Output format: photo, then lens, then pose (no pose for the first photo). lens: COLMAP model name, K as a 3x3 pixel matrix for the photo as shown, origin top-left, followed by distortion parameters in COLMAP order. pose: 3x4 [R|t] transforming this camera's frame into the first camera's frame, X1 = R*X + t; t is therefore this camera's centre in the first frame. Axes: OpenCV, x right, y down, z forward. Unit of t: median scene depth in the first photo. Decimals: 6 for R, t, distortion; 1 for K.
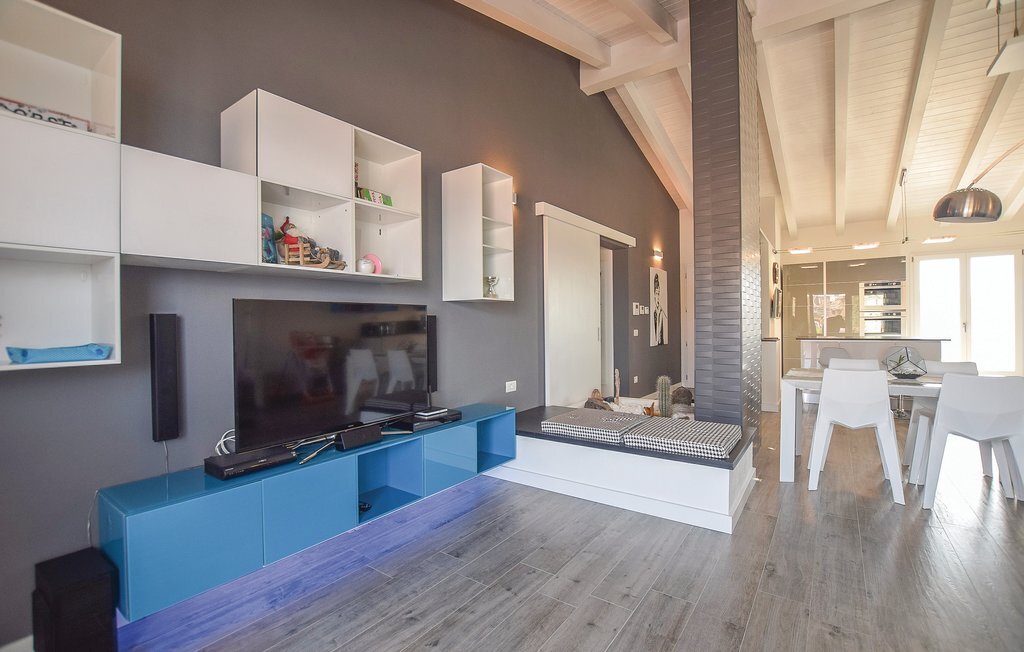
lens RADIAL K [[458.0, 0, 512.0], [0, 458.0, 326.0], [0, 0, 1]] dist [-0.016588, -0.000070]
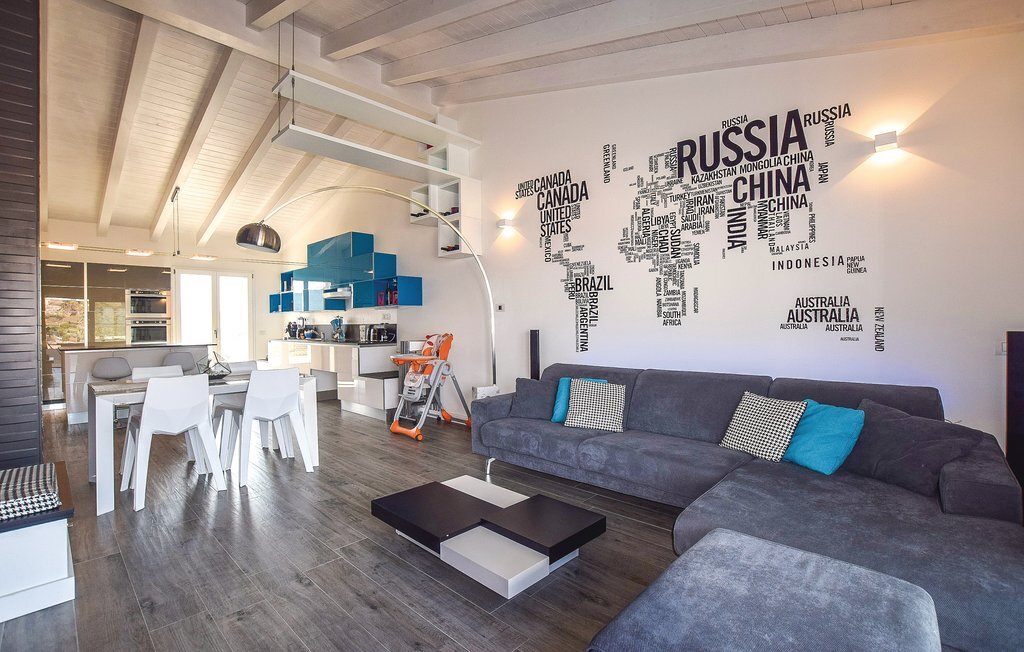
lens RADIAL K [[458.0, 0, 512.0], [0, 458.0, 326.0], [0, 0, 1]] dist [-0.016588, -0.000070]
pose [[0.141748, 0.003276, 0.989897, -0.142595], [0.015166, 0.999870, -0.005481, 0.000991], [-0.989787, 0.015789, 0.141680, 0.104665]]
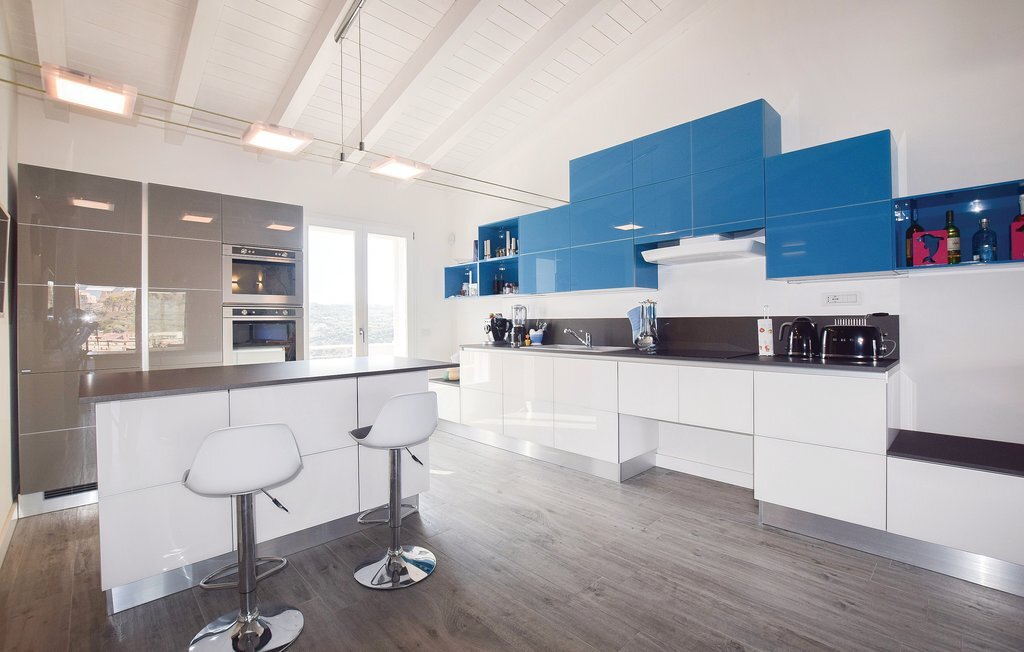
lens RADIAL K [[458.0, 0, 512.0], [0, 458.0, 326.0], [0, 0, 1]] dist [-0.016588, -0.000070]
pose [[0.173995, 0.001203, 0.984746, 0.735864], [0.012694, 0.999913, -0.003464, -0.011072], [-0.984665, 0.013103, 0.173965, 1.288224]]
